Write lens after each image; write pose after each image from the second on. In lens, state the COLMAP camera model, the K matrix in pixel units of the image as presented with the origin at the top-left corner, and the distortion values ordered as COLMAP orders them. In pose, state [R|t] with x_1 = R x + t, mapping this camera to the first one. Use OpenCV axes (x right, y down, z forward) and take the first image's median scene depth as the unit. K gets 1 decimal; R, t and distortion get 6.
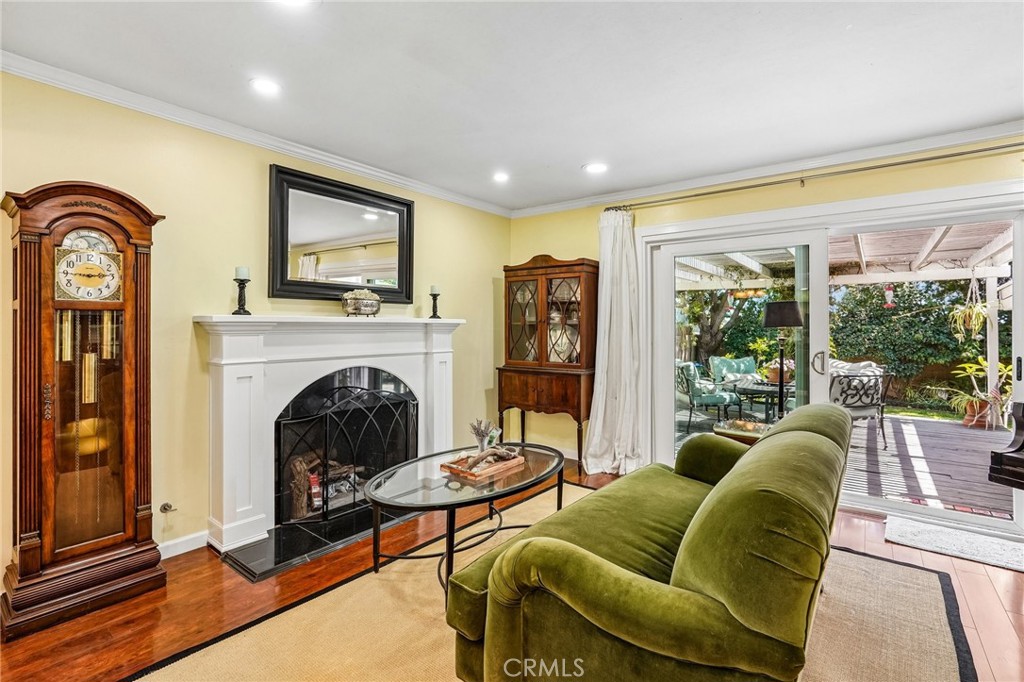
lens RADIAL K [[473.8, 0, 513.7], [0, 473.8, 332.3], [0, 0, 1]] dist [-0.006390, -0.000495]
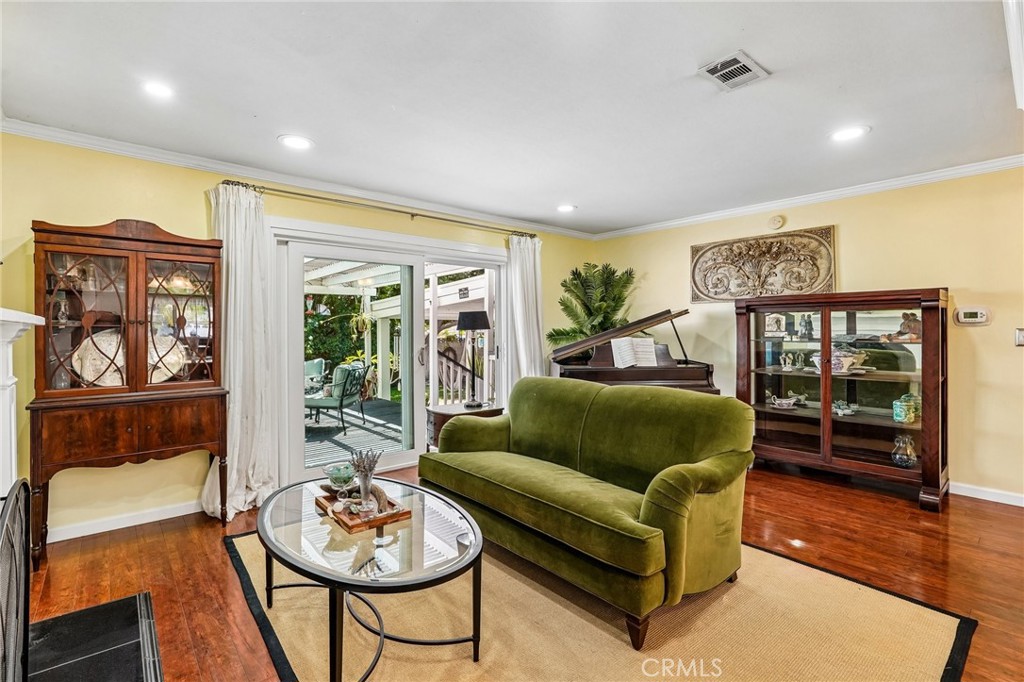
lens RADIAL K [[473.8, 0, 512.6], [0, 473.8, 334.3], [0, 0, 1]] dist [-0.006390, -0.000495]
pose [[0.229494, -0.010989, 0.973248, -0.455848], [0.013801, 0.999872, 0.008035, -0.004584], [-0.973212, 0.011588, 0.229617, 0.349765]]
